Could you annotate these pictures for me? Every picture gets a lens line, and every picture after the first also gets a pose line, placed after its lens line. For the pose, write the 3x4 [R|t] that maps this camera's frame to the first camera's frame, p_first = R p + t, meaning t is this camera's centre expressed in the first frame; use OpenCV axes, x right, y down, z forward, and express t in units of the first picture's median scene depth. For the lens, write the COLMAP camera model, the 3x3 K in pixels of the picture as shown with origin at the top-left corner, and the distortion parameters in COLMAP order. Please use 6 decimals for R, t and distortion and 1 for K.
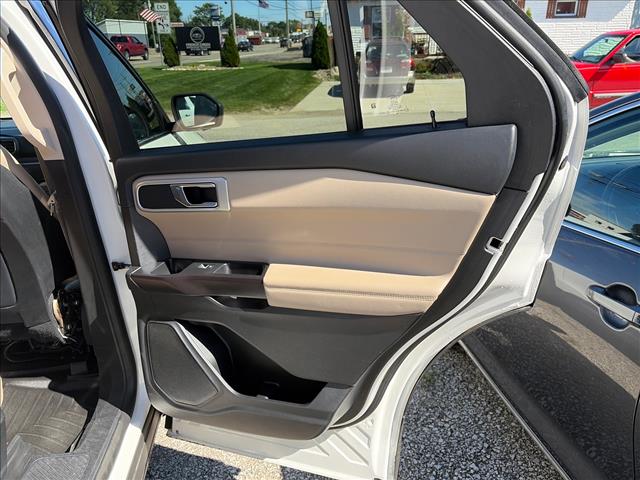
lens RADIAL K [[488.6, 0, 327.7], [0, 488.6, 232.7], [0, 0, 1]] dist [0.046510, -0.027158]
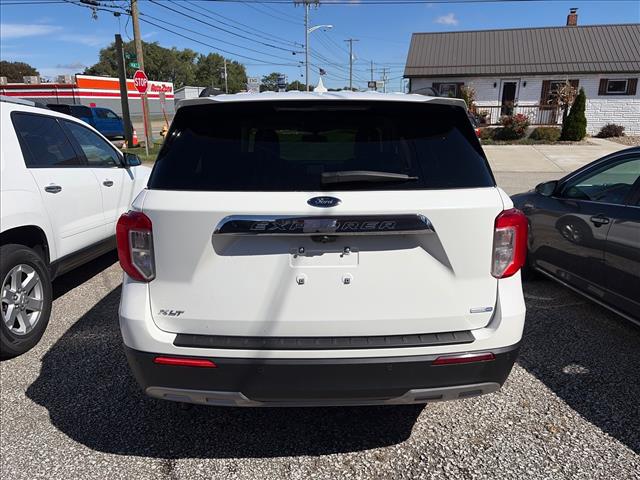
lens RADIAL K [[488.6, 0, 321.2], [0, 488.6, 238.1], [0, 0, 1]] dist [0.046510, -0.027158]
pose [[0.993112, 0.045406, -0.108016, -0.061494], [-0.056907, 0.992747, -0.105897, 0.055669], [0.102425, 0.111314, 0.988493, -0.178276]]
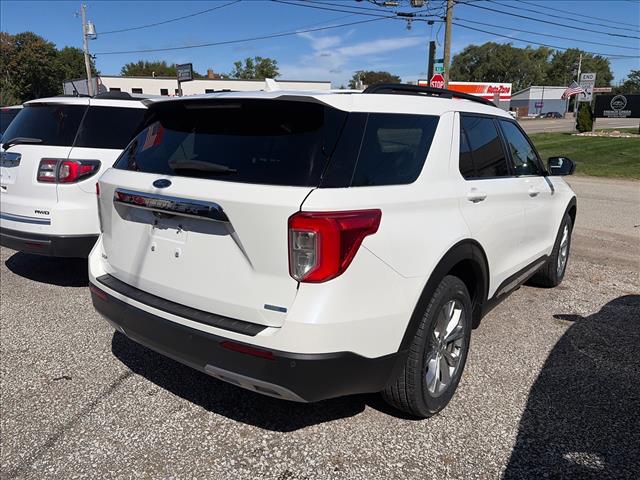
lens RADIAL K [[488.6, 0, 318.3], [0, 488.6, 237.5], [0, 0, 1]] dist [0.046510, -0.027158]
pose [[0.709275, 0.187568, -0.679520, 0.057654], [-0.259366, 0.965770, -0.004142, 0.038155], [0.655483, 0.179182, 0.733646, -0.133557]]
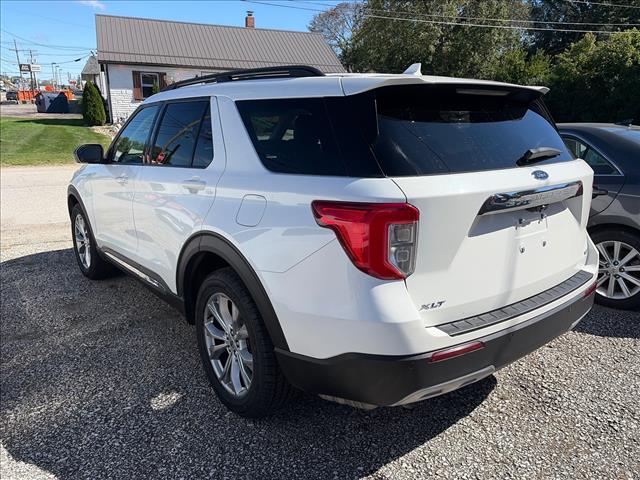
lens RADIAL K [[488.6, 0, 325.8], [0, 488.6, 242.3], [0, 0, 1]] dist [0.046510, -0.027158]
pose [[0.859039, -0.101652, 0.501717, -0.193596], [0.148144, 0.987514, -0.053573, 0.050963], [-0.490006, 0.120348, 0.863371, -0.146795]]
